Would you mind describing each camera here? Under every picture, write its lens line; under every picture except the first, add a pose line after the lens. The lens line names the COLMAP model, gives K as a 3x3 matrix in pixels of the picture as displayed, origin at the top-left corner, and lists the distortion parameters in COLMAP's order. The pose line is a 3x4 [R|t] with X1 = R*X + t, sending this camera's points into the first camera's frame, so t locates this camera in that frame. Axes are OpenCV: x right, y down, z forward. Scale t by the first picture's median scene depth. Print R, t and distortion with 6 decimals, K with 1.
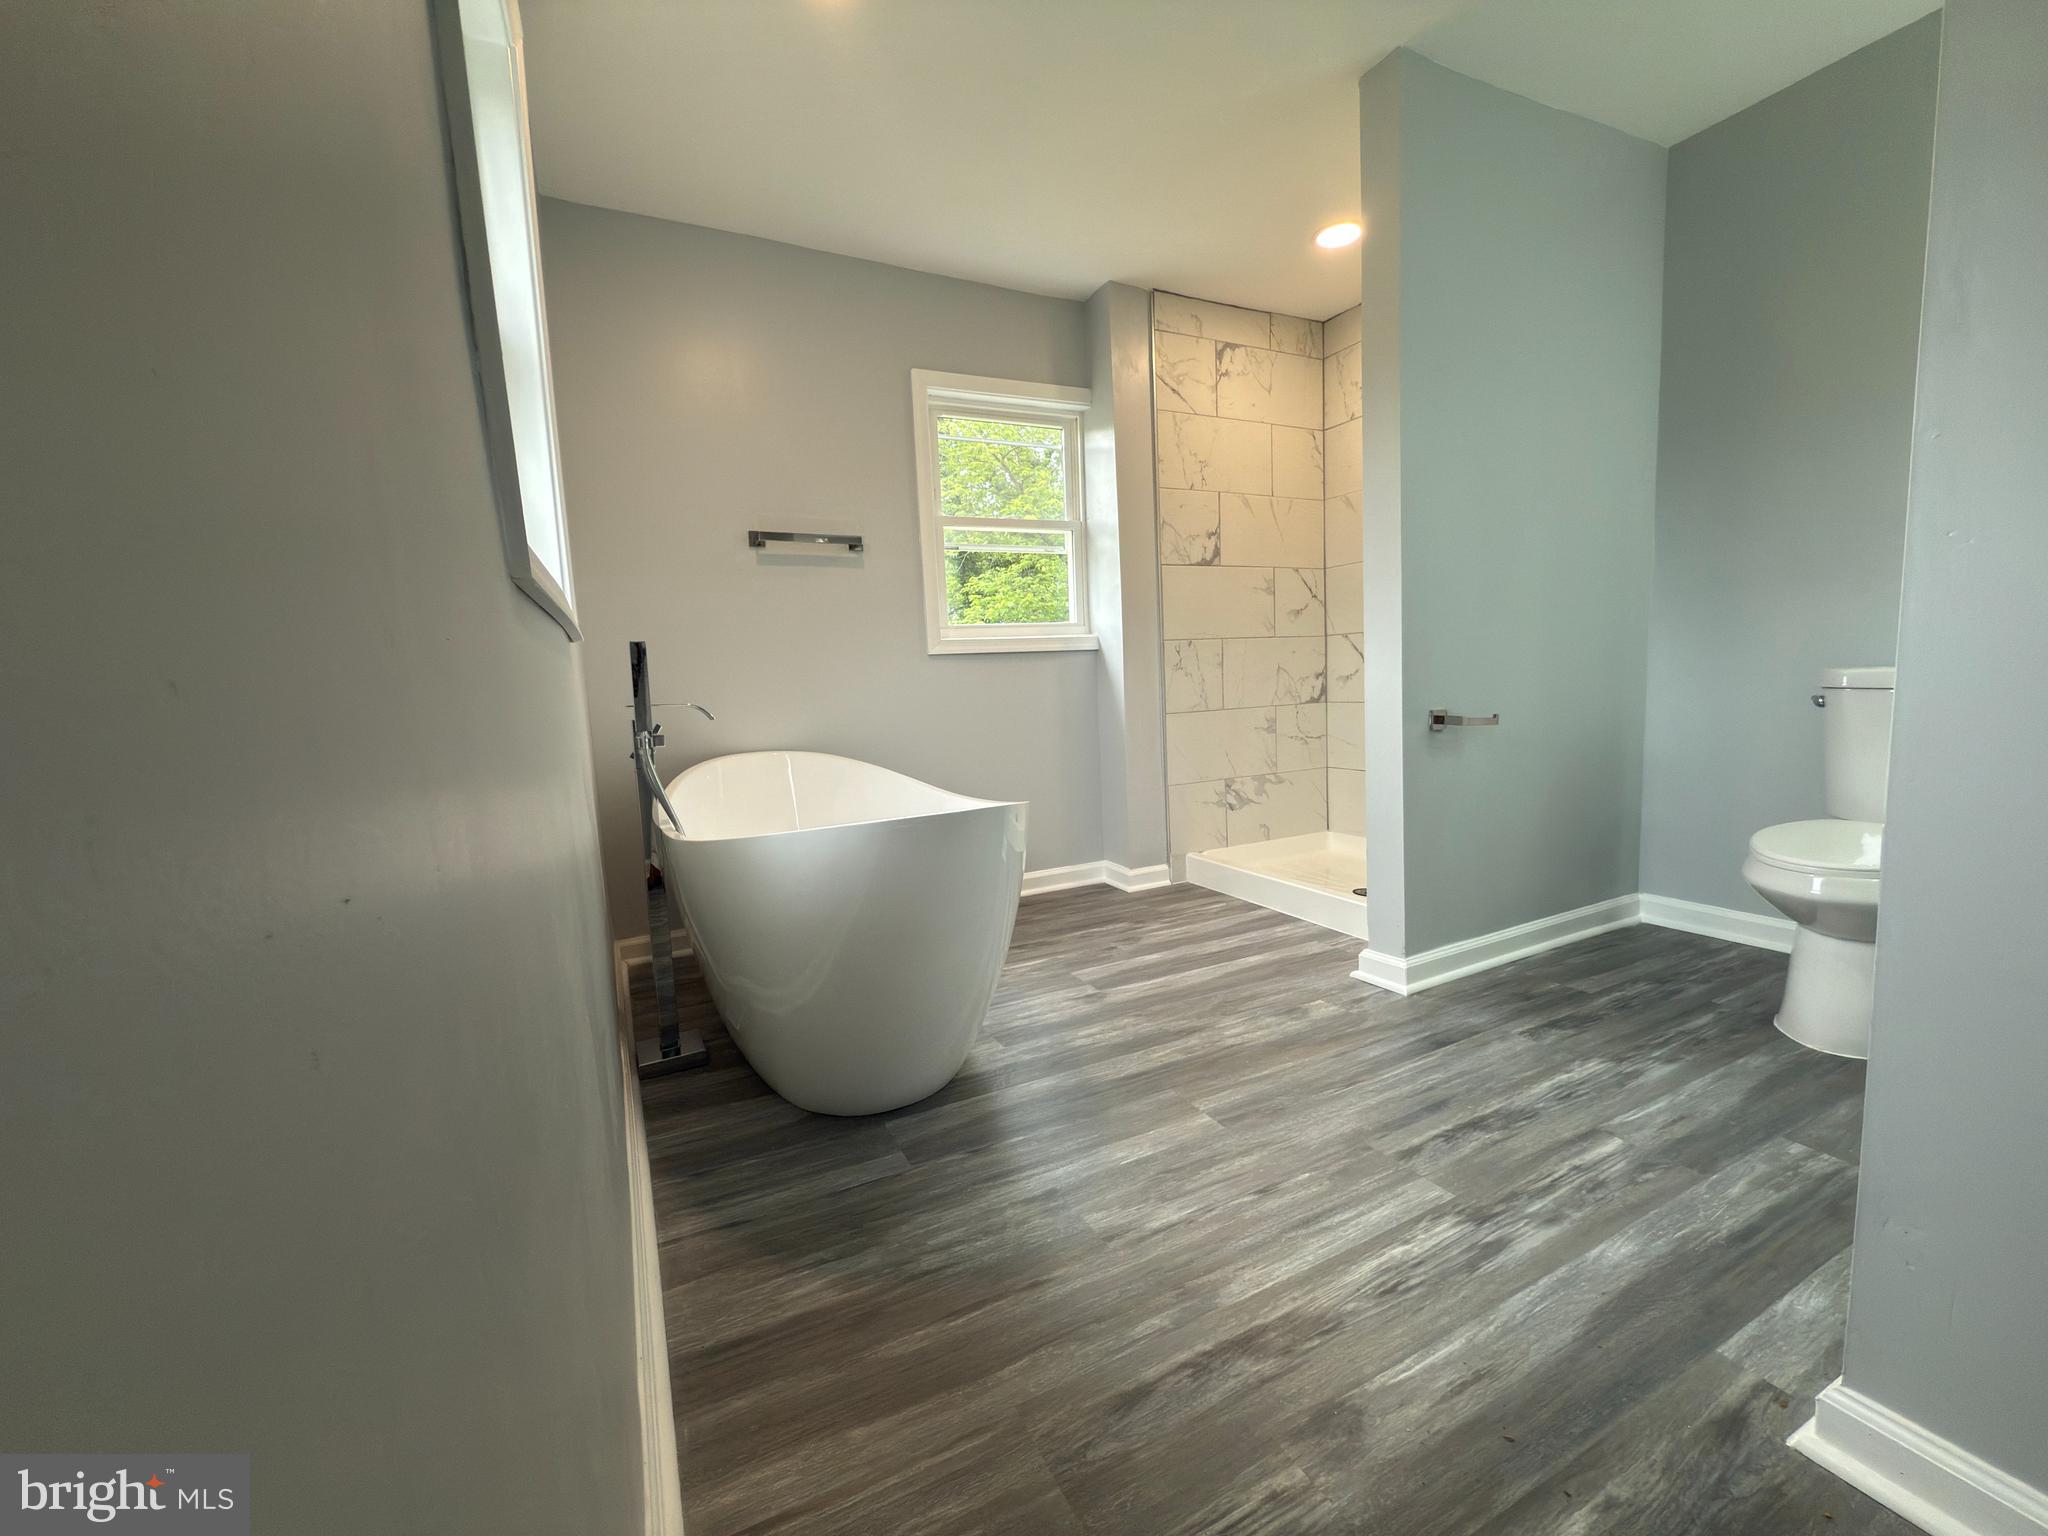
lens RADIAL K [[818.6, 0, 1024.0], [0, 818.6, 768.0], [0, 0, 1]] dist [0.000629, -0.000055]
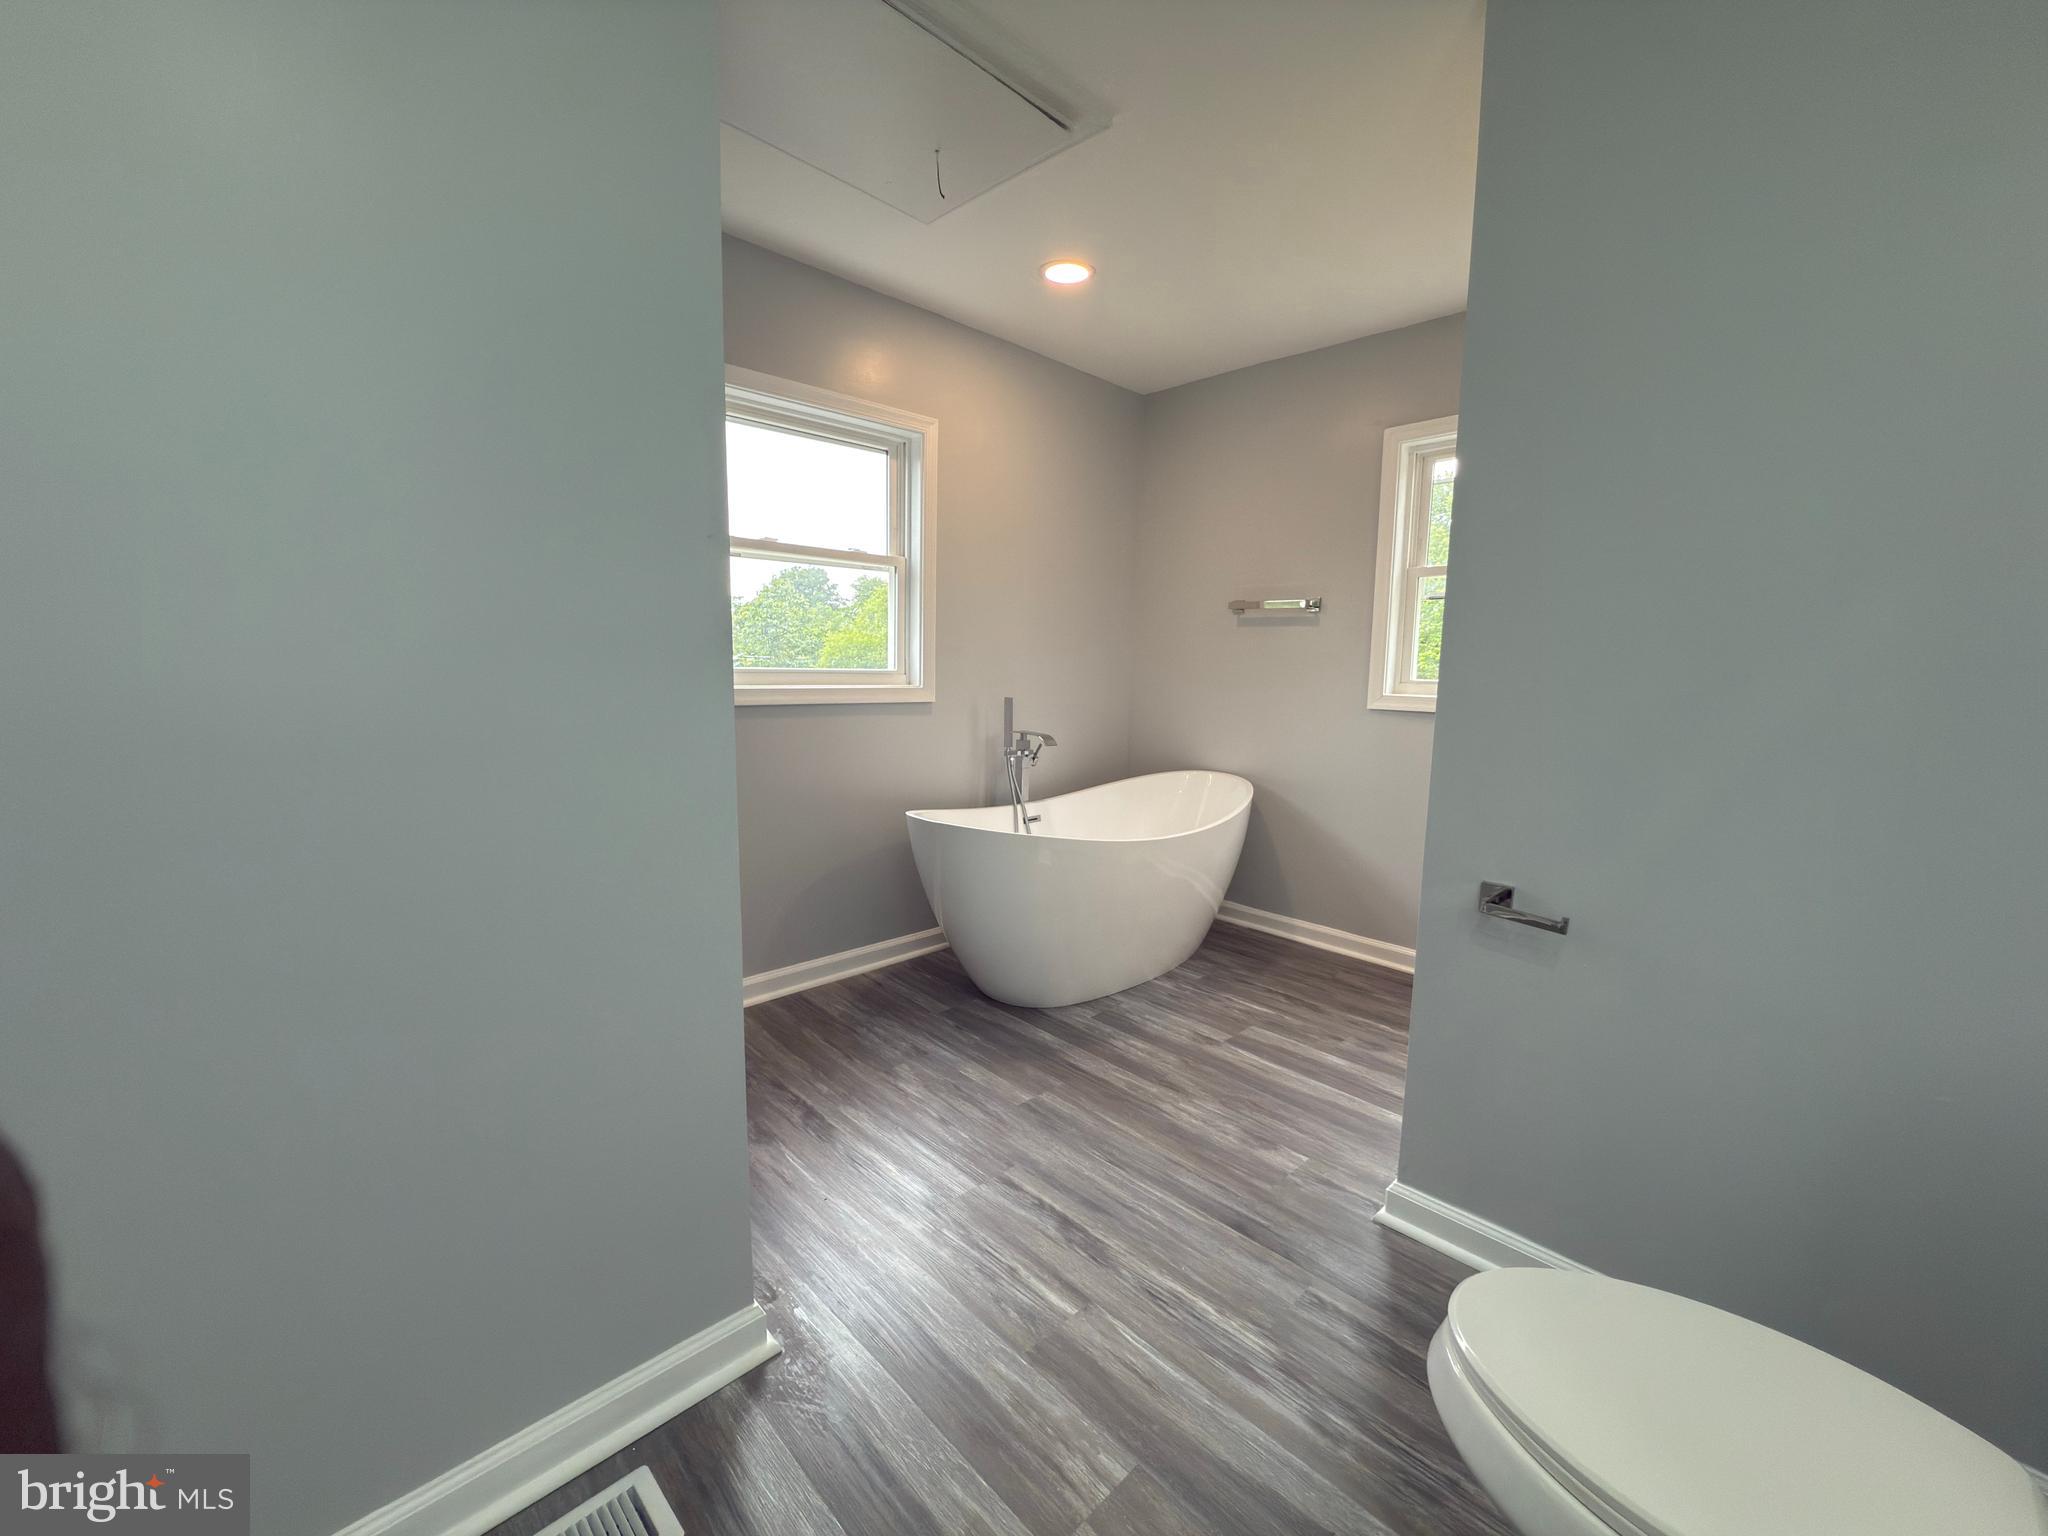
lens RADIAL K [[819.1, 0, 1019.2], [0, 819.1, 768.7], [0, 0, 1]] dist [-0.009710, 0.000119]
pose [[0.290966, 0.173556, -0.940860, 1.288453], [-0.136562, 0.980873, 0.138704, -0.261232], [0.946937, 0.088127, 0.309102, 0.496450]]
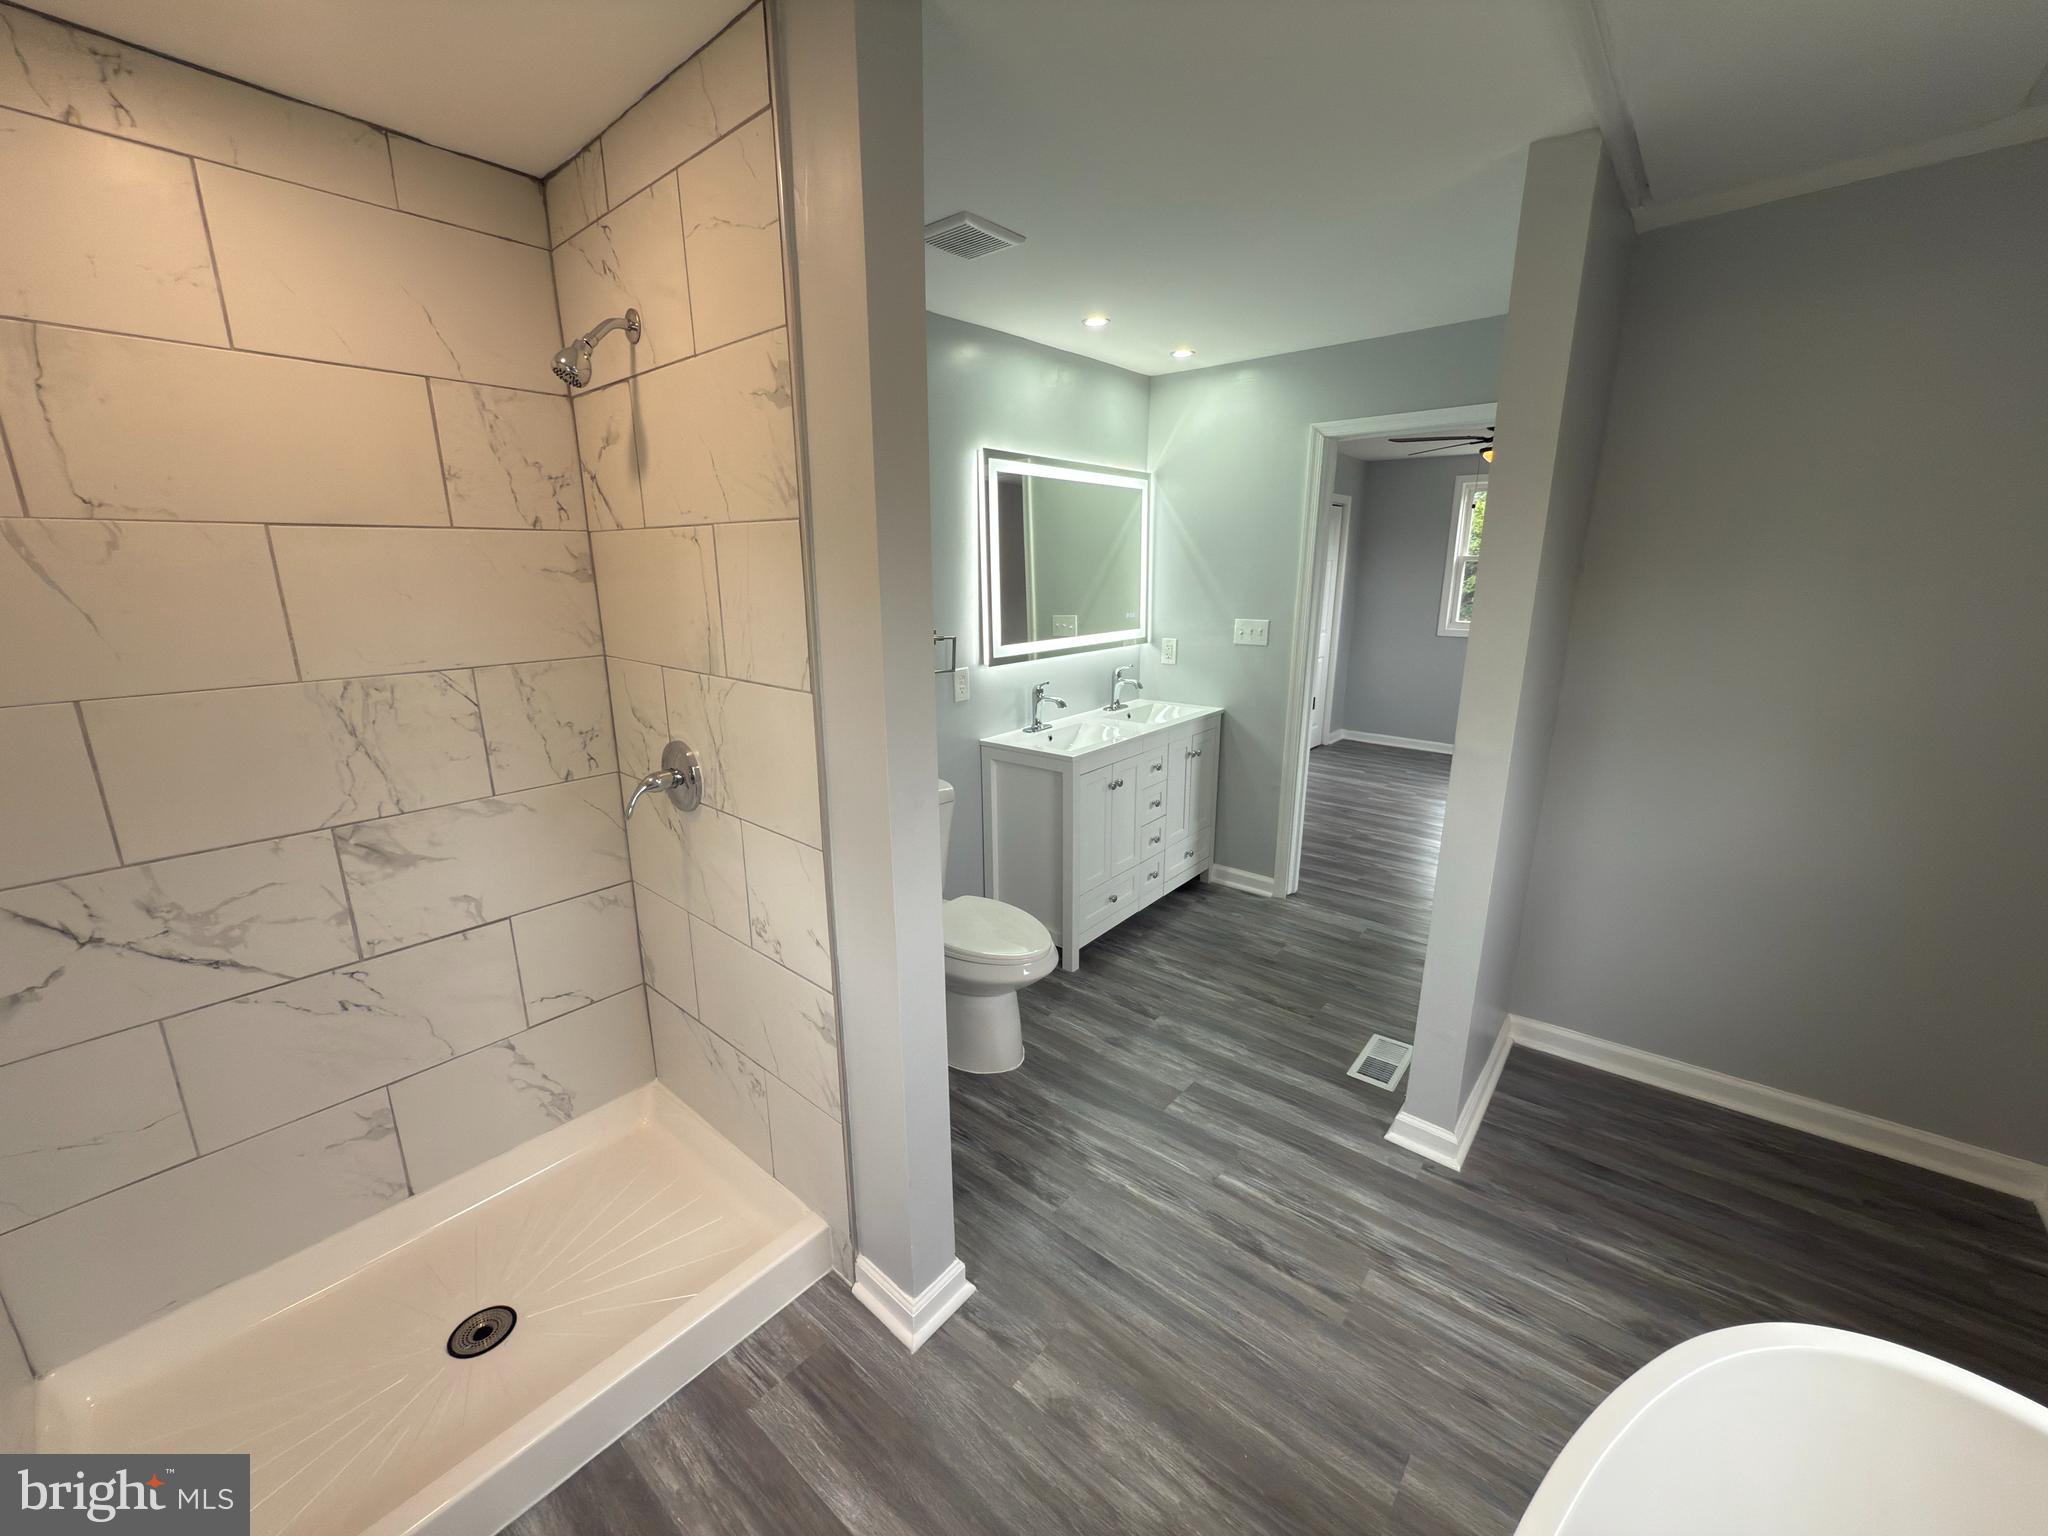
lens RADIAL K [[818.6, 0, 1024.0], [0, 818.6, 768.0], [0, 0, 1]] dist [0.000629, -0.000055]
pose [[-0.396060, -0.173379, 0.901707, -0.249016], [0.124791, 0.962737, 0.239926, -0.518092], [-0.909705, 0.207550, -0.359666, 1.428642]]
